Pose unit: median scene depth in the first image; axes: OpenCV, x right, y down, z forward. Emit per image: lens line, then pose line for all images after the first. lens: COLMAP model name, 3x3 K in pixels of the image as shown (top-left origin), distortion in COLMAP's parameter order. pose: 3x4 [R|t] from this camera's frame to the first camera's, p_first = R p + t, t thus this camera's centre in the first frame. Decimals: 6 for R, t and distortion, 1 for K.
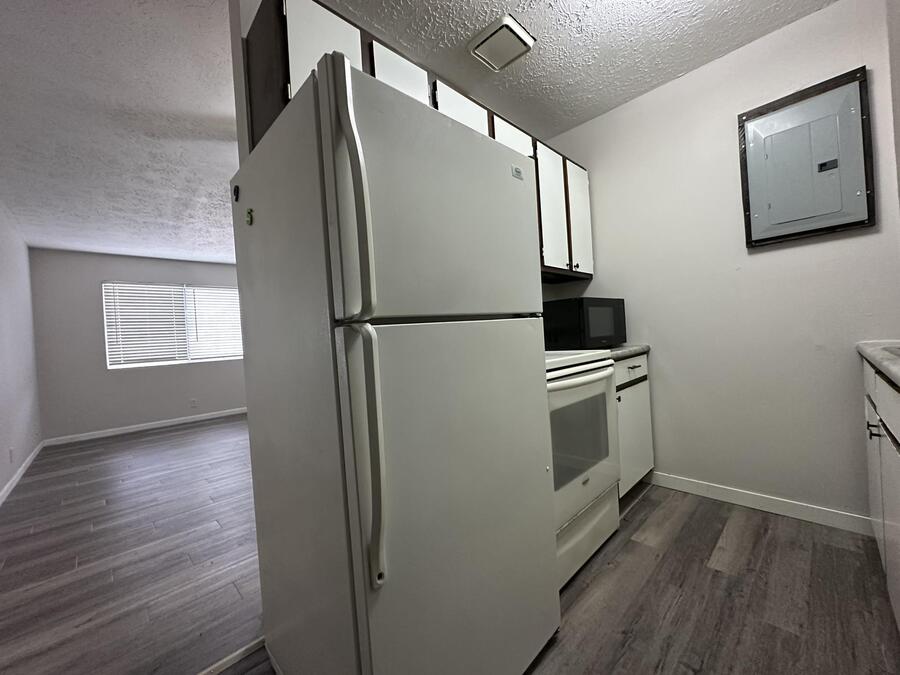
lens RADIAL K [[362.0, 0, 450.0], [0, 362.0, 337.5], [0, 0, 1]] dist [-0.001668, -0.000102]
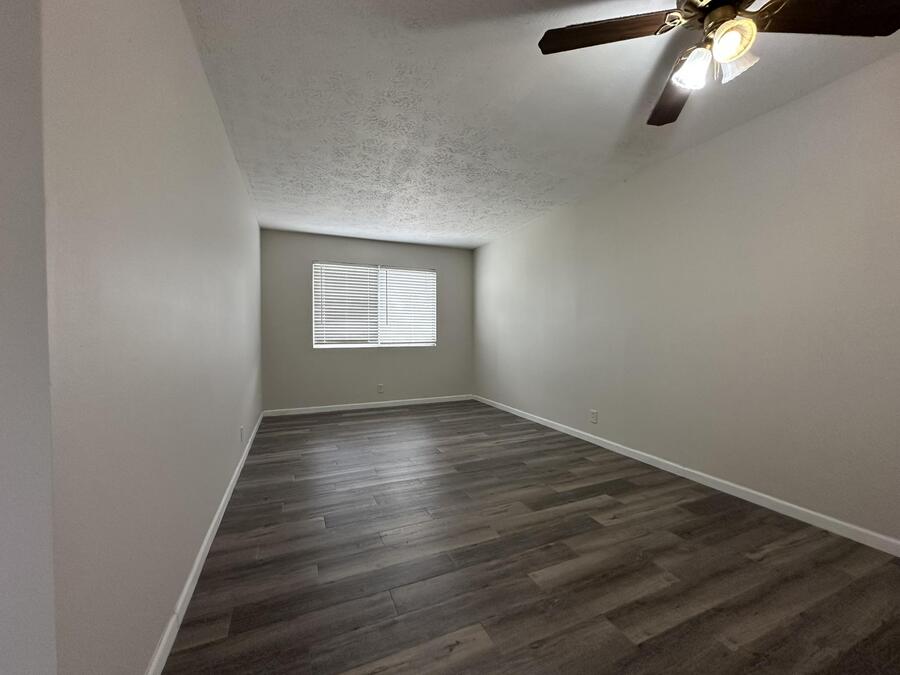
lens RADIAL K [[362.0, 0, 450.0], [0, 362.0, 337.5], [0, 0, 1]] dist [-0.001668, -0.000102]
pose [[0.933012, 0.068337, -0.353296, -0.415577], [-0.059612, 0.997589, 0.035534, -0.001930], [0.354873, -0.012093, 0.934836, 0.332681]]
